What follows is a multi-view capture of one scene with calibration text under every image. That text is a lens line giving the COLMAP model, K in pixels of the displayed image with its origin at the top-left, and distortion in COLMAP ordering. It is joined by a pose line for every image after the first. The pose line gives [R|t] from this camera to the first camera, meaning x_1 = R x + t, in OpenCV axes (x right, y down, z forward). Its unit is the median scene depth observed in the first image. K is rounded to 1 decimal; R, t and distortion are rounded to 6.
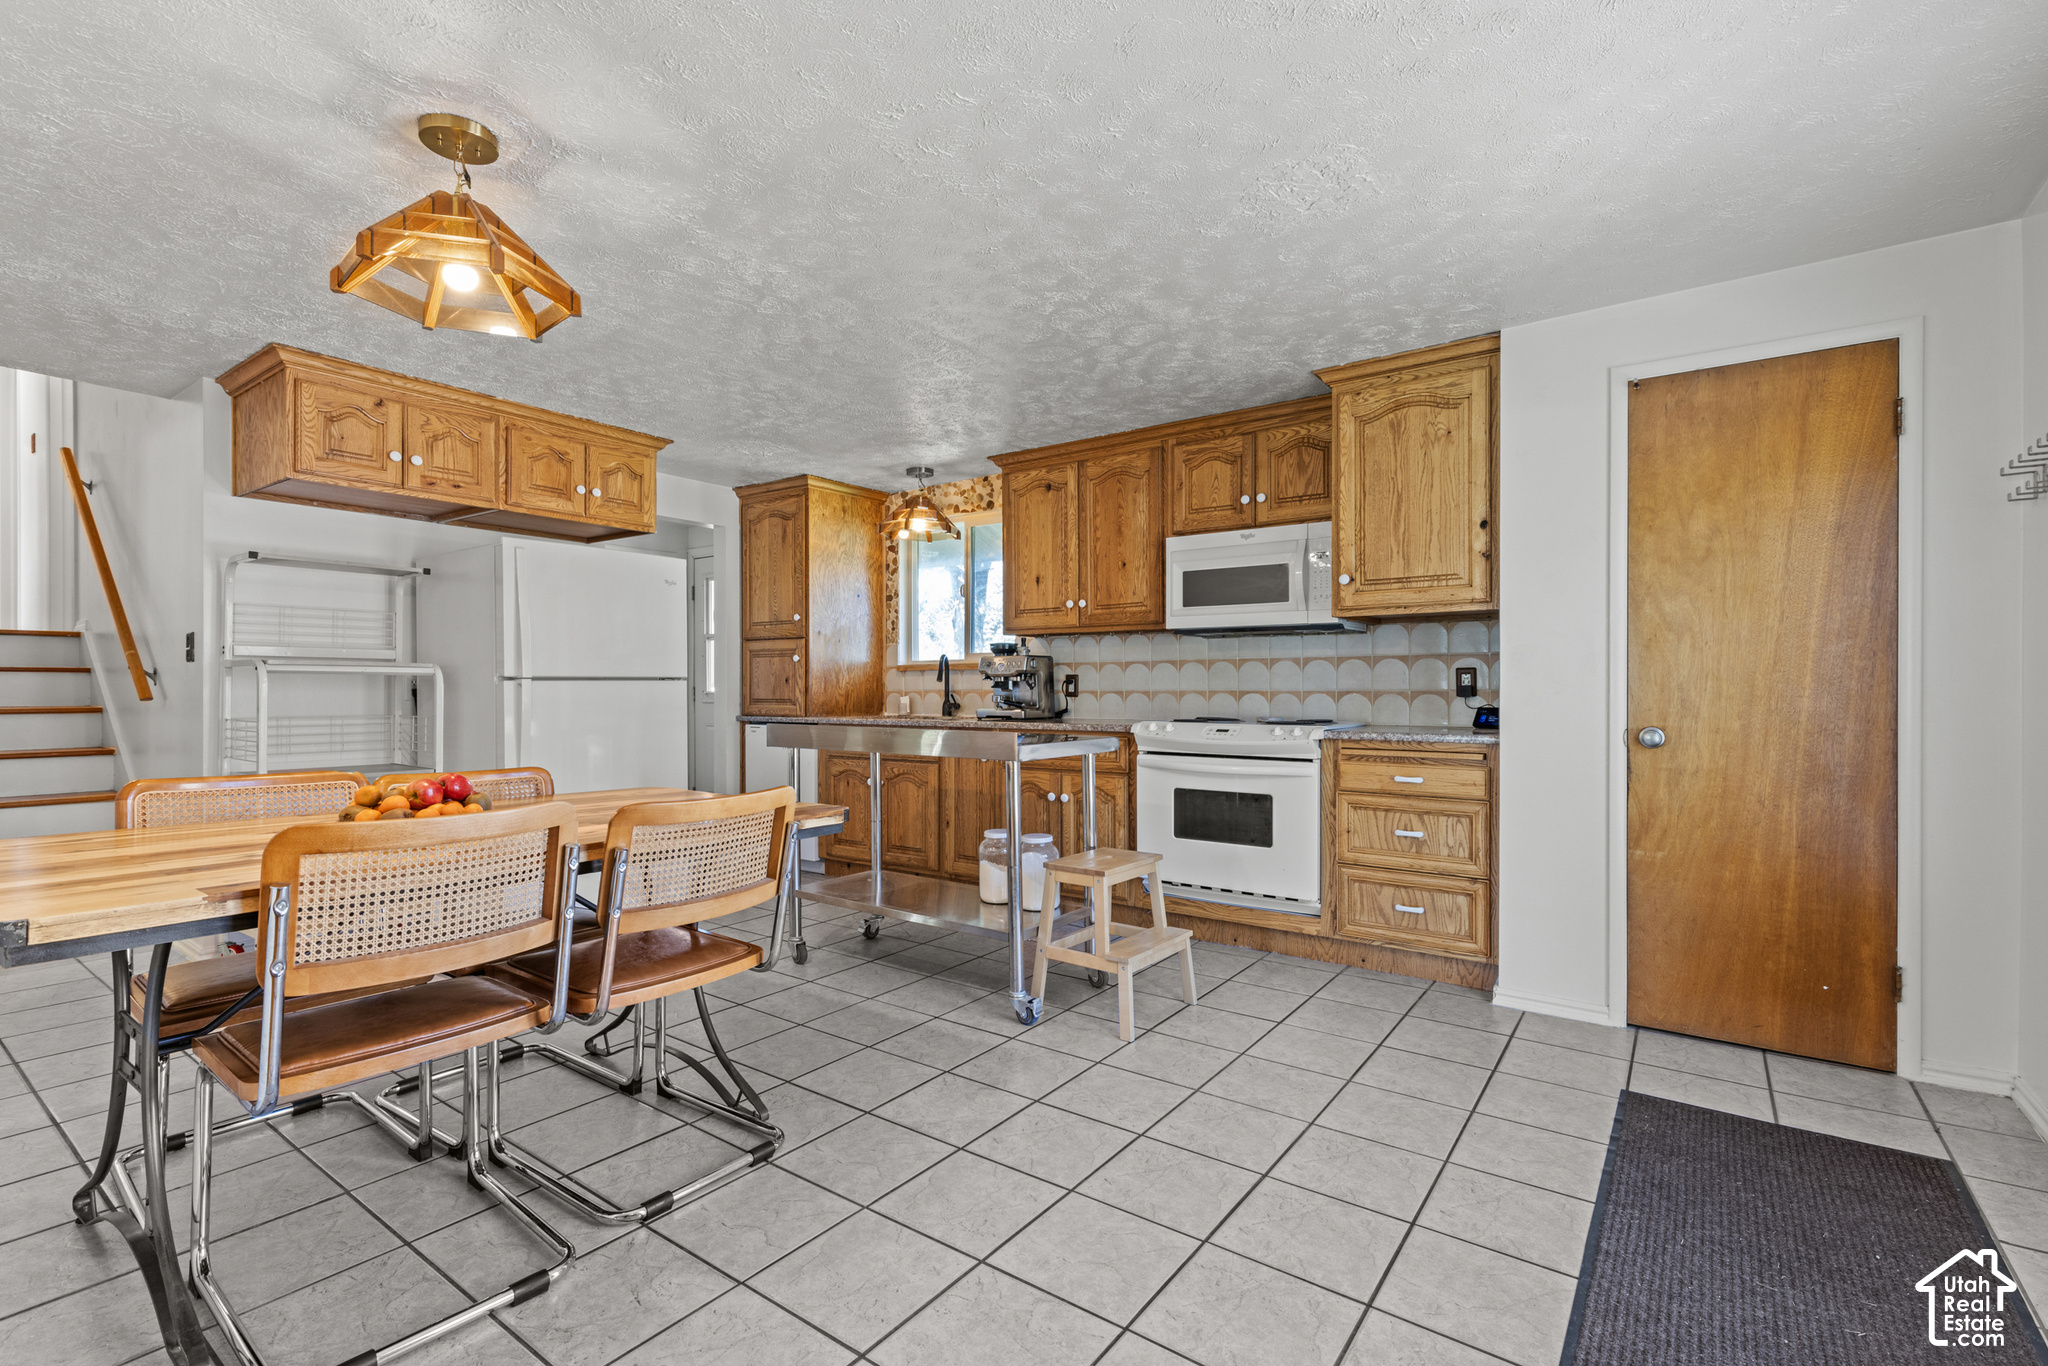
lens RADIAL K [[932.0, 0, 998.0], [0, 932.0, 688.4], [0, 0, 1]] dist [0.005343, -0.001132]
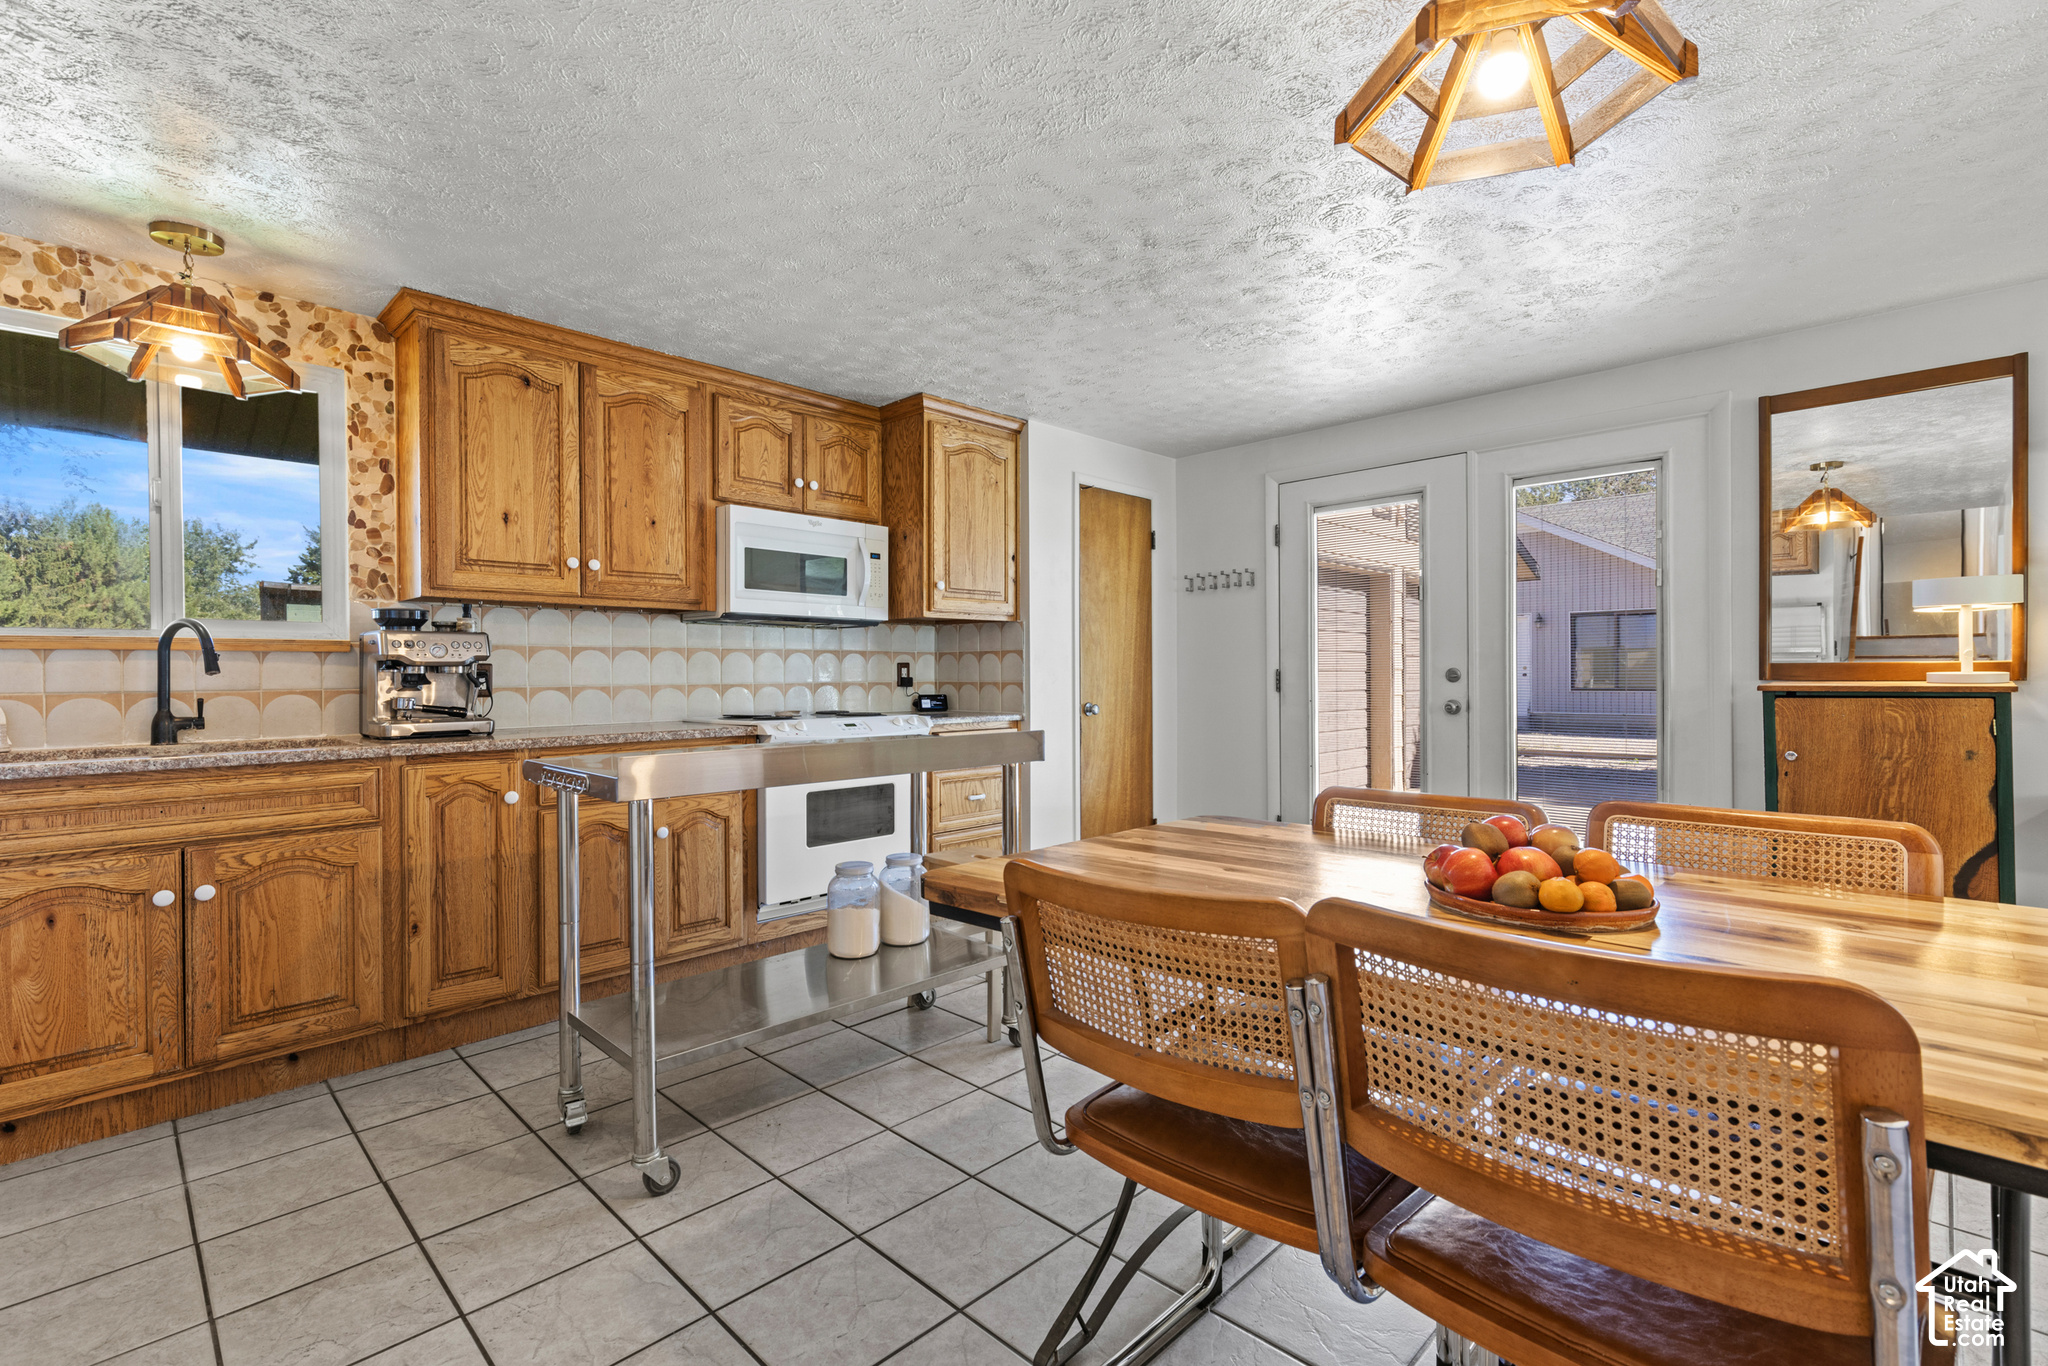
lens RADIAL K [[932.0, 0, 1059.3], [0, 932.0, 680.5], [0, 0, 1]] dist [0.005343, -0.001132]
pose [[0.110409, -0.008485, 0.993850, -0.683186], [0.004163, 0.999959, 0.008074, -0.007993], [-0.993878, 0.003245, 0.110440, 0.663156]]
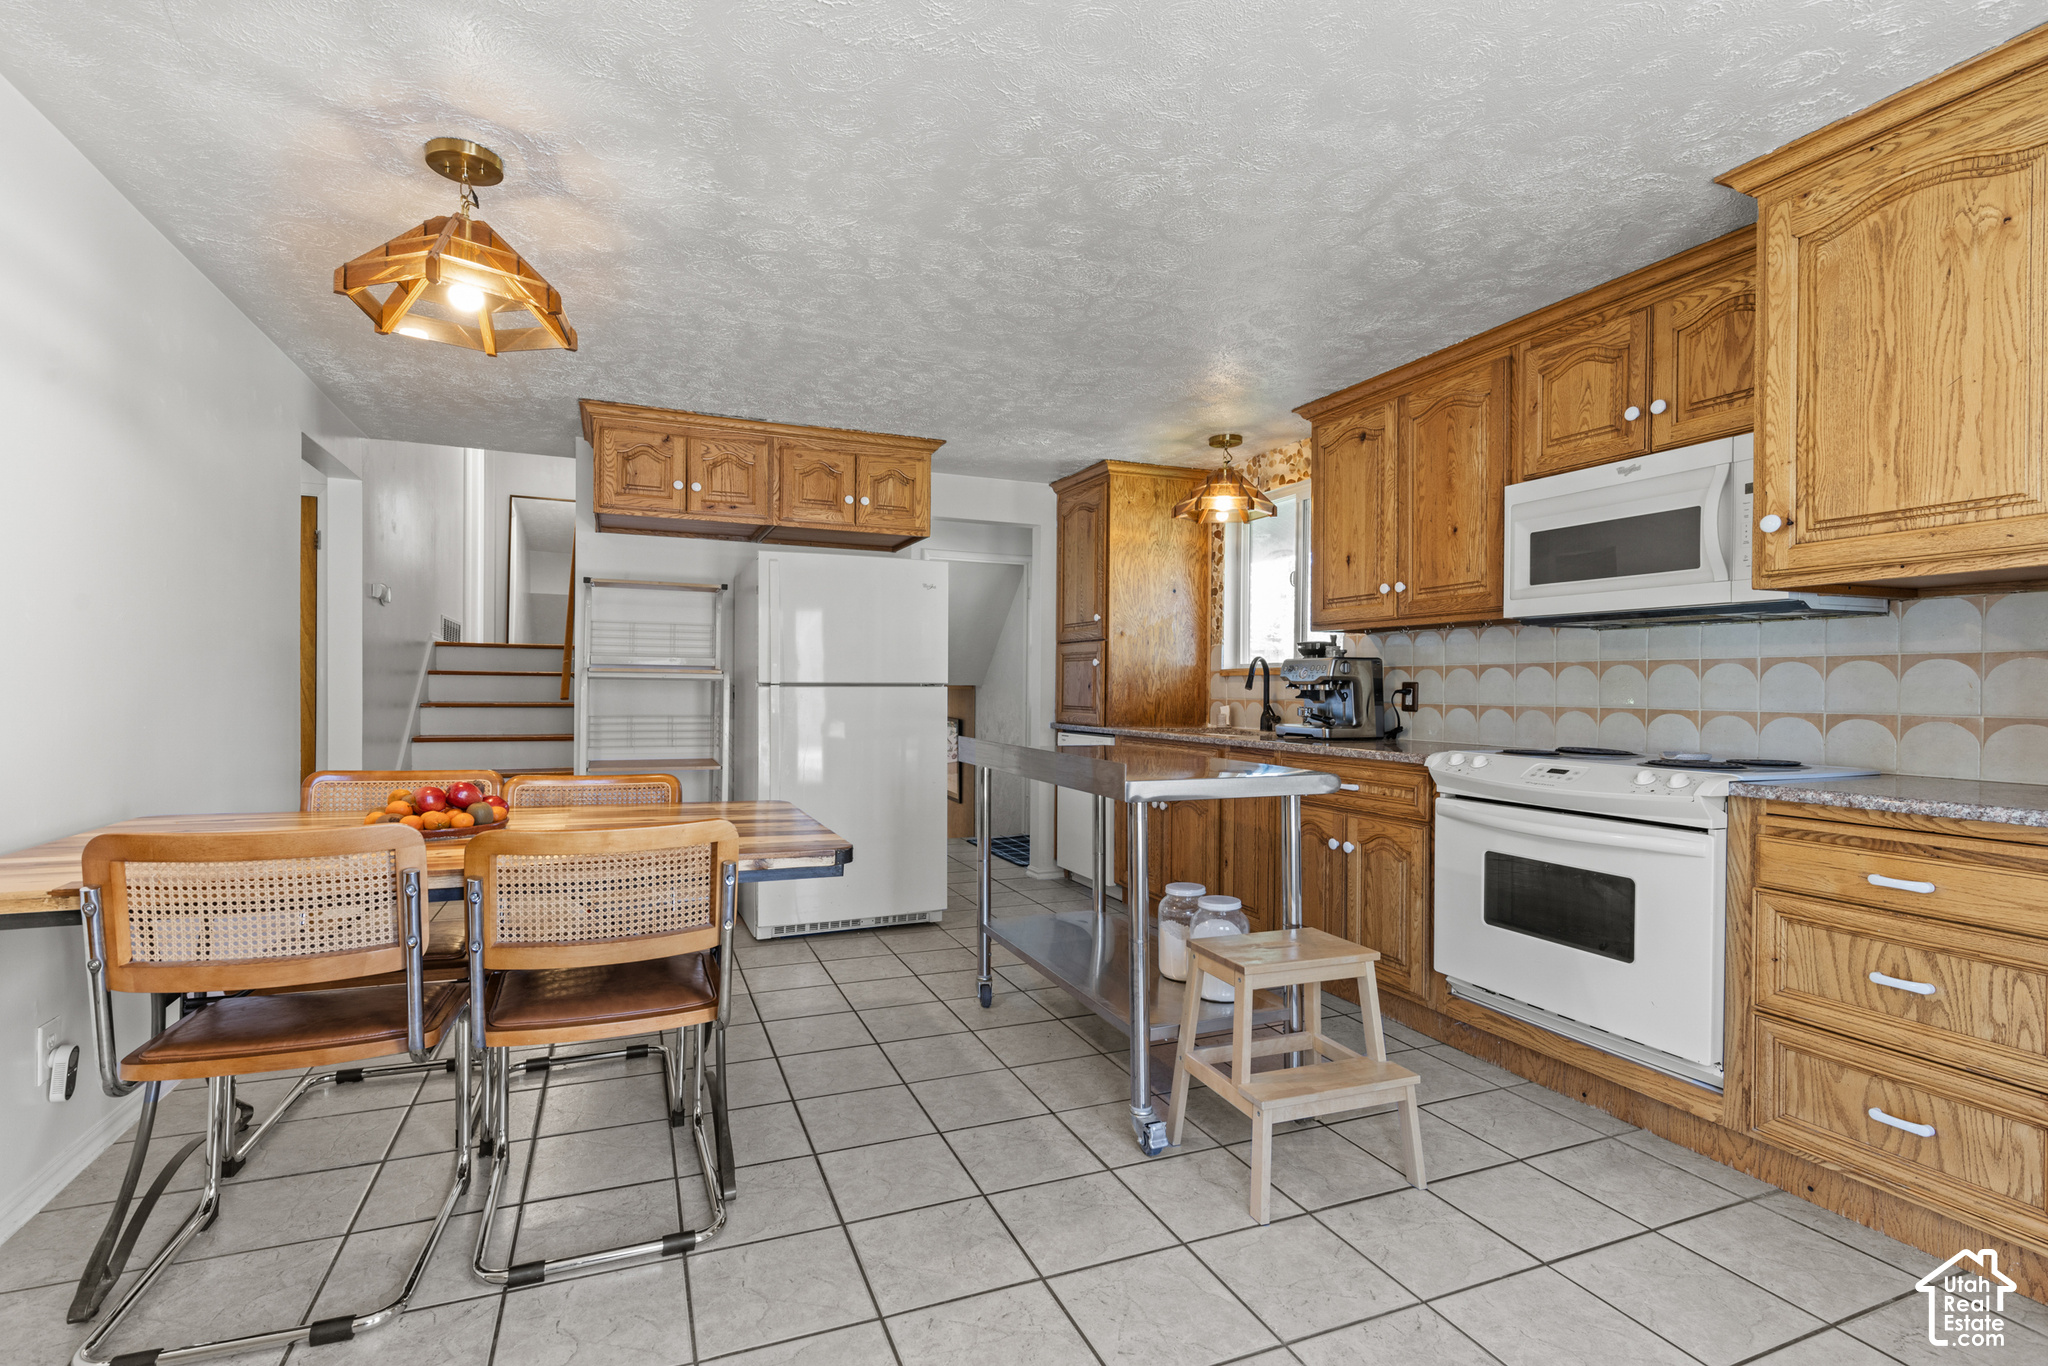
lens RADIAL K [[932.0, 0, 994.5], [0, 932.0, 693.0], [0, 0, 1]] dist [0.005343, -0.001132]
pose [[0.850562, 0.011306, -0.525753, 0.243403], [-0.008984, 0.999935, 0.006968, -0.010612], [0.525798, -0.001203, 0.850609, 0.230263]]
